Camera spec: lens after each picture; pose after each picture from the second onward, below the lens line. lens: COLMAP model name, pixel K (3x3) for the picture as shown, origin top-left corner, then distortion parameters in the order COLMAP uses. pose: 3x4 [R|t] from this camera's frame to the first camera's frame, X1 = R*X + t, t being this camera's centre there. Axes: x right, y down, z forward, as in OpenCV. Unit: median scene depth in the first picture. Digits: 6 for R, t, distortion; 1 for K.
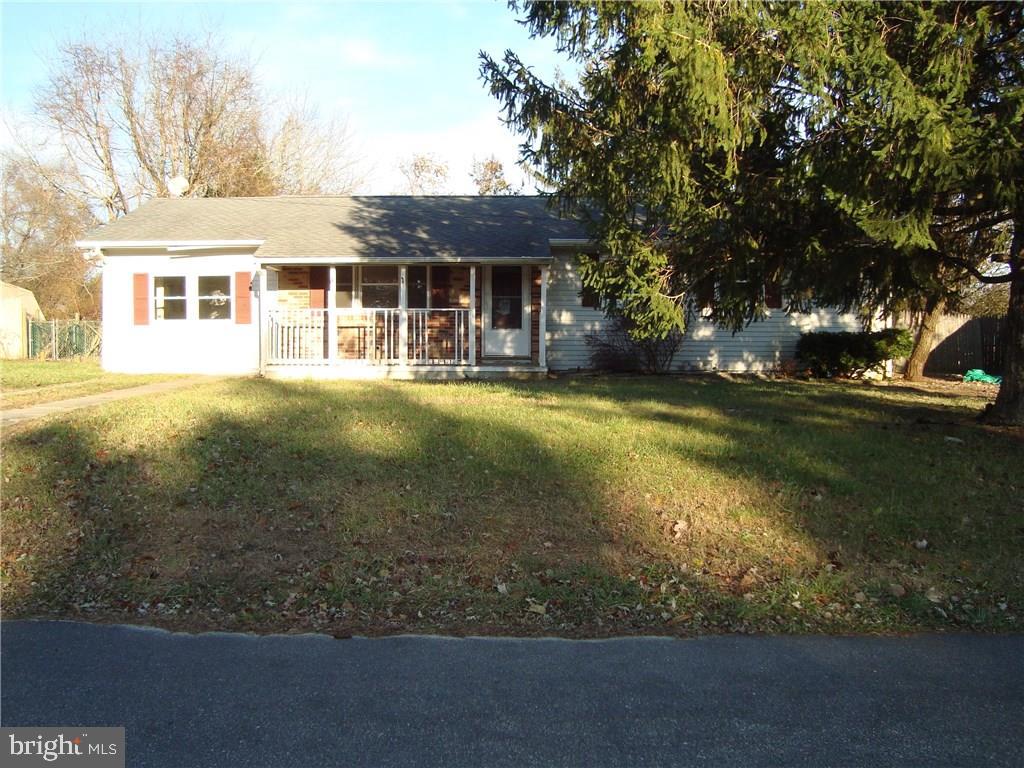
lens RADIAL K [[994.4, 0, 512.1], [0, 994.4, 389.8], [0, 0, 1]] dist [-0.146429, 0.000000]
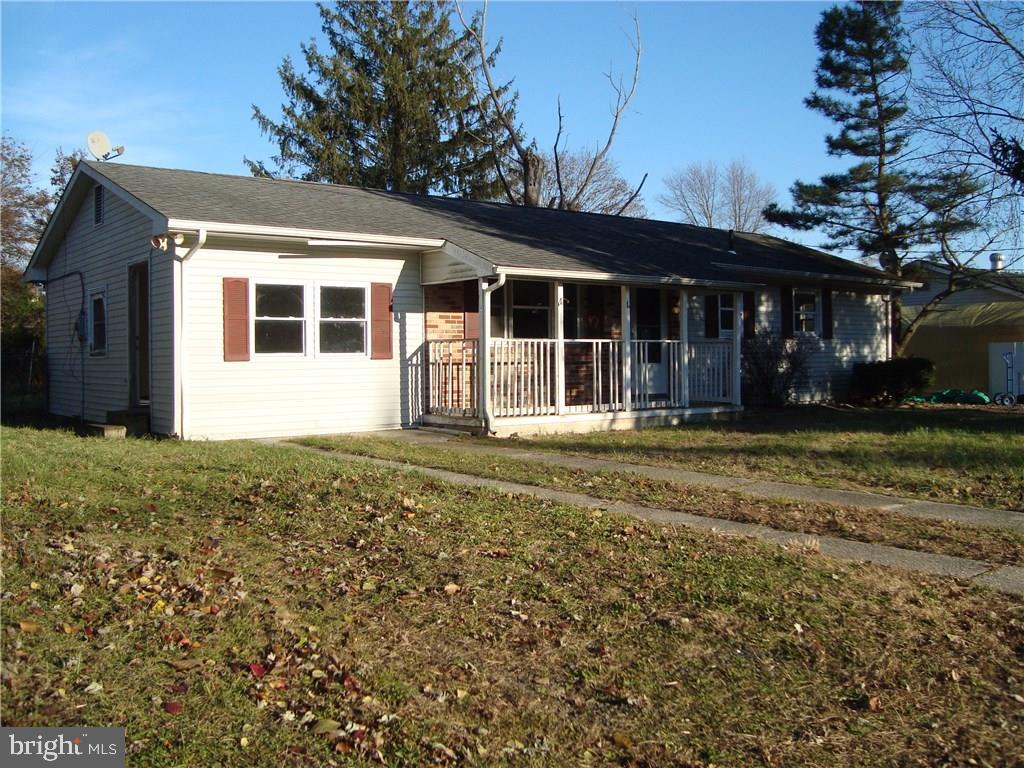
lens RADIAL K [[994.4, 0, 506.9], [0, 994.4, 389.7], [0, 0, 1]] dist [-0.146429, 0.000000]
pose [[0.798850, -0.027475, 0.600903, -0.620041], [0.043893, 0.998956, -0.012676, -0.033699], [-0.599927, 0.036502, 0.799221, 0.398741]]
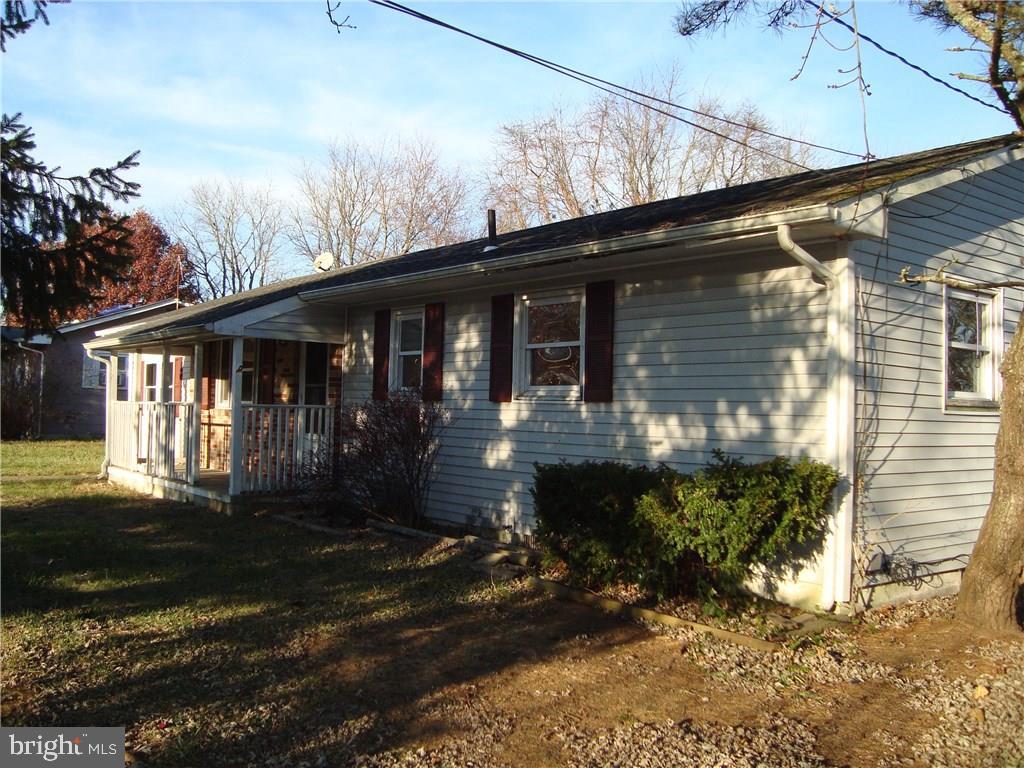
lens RADIAL K [[994.4, 0, 512.7], [0, 994.4, 381.6], [0, 0, 1]] dist [-0.146429, 0.000000]
pose [[0.595079, -0.012261, -0.803574, 0.601261], [-0.064634, 0.995915, -0.063060, -0.063120], [0.801064, 0.089464, 0.591855, 0.723328]]
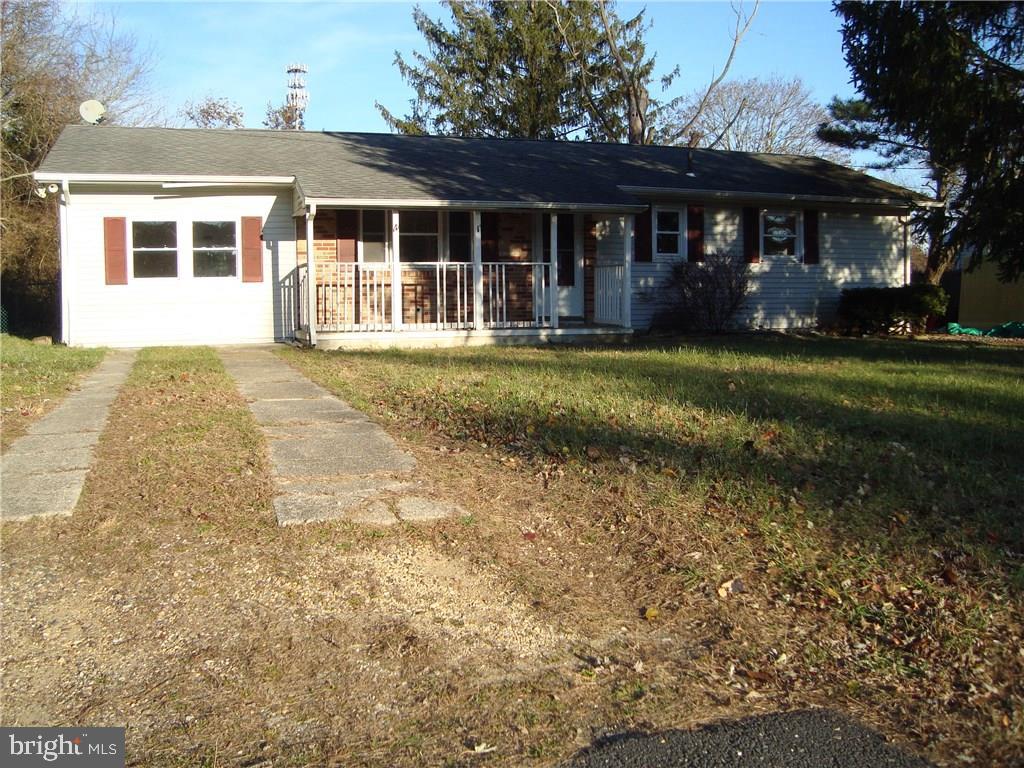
lens RADIAL K [[994.4, 0, 517.9], [0, 994.4, 383.5], [0, 0, 1]] dist [-0.146429, 0.000000]
pose [[0.946048, -0.039360, 0.321626, -0.330359], [0.029452, 0.998932, 0.035615, -0.007287], [-0.322684, -0.024221, 0.946197, 0.177122]]
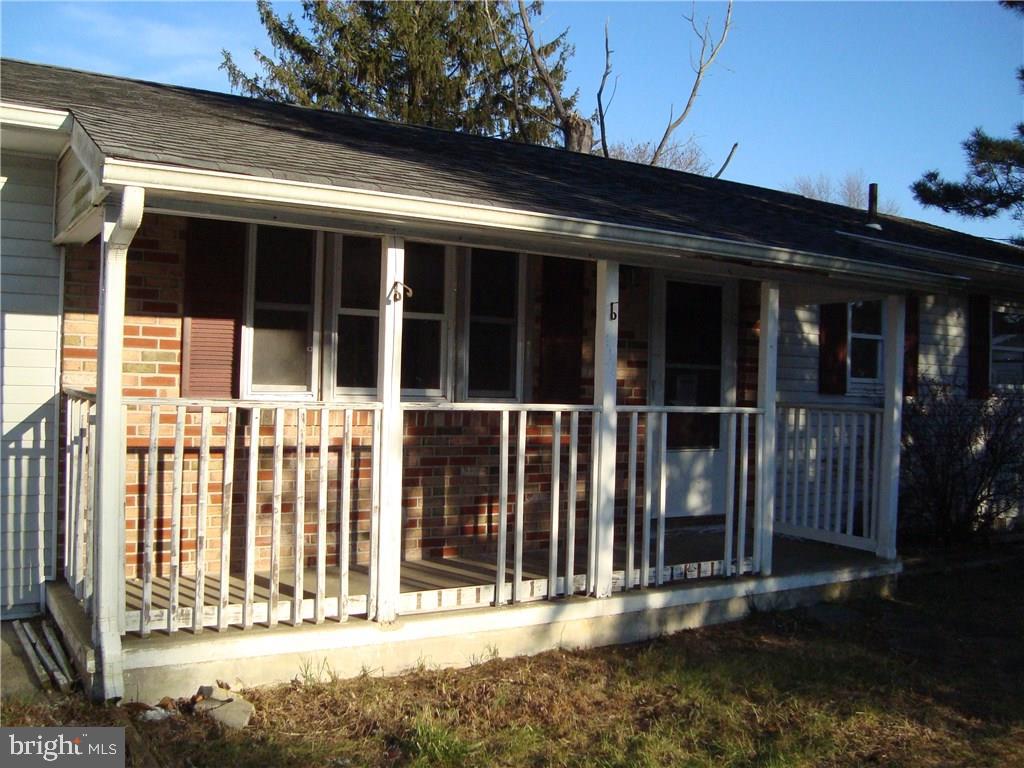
lens RADIAL K [[994.4, 0, 509.2], [0, 994.4, 380.8], [0, 0, 1]] dist [-0.146429, 0.000000]
pose [[0.855165, 0.022899, 0.517850, -0.269791], [0.001878, 0.998880, -0.047271, -0.070106], [-0.518353, 0.041396, 0.854164, 0.712568]]
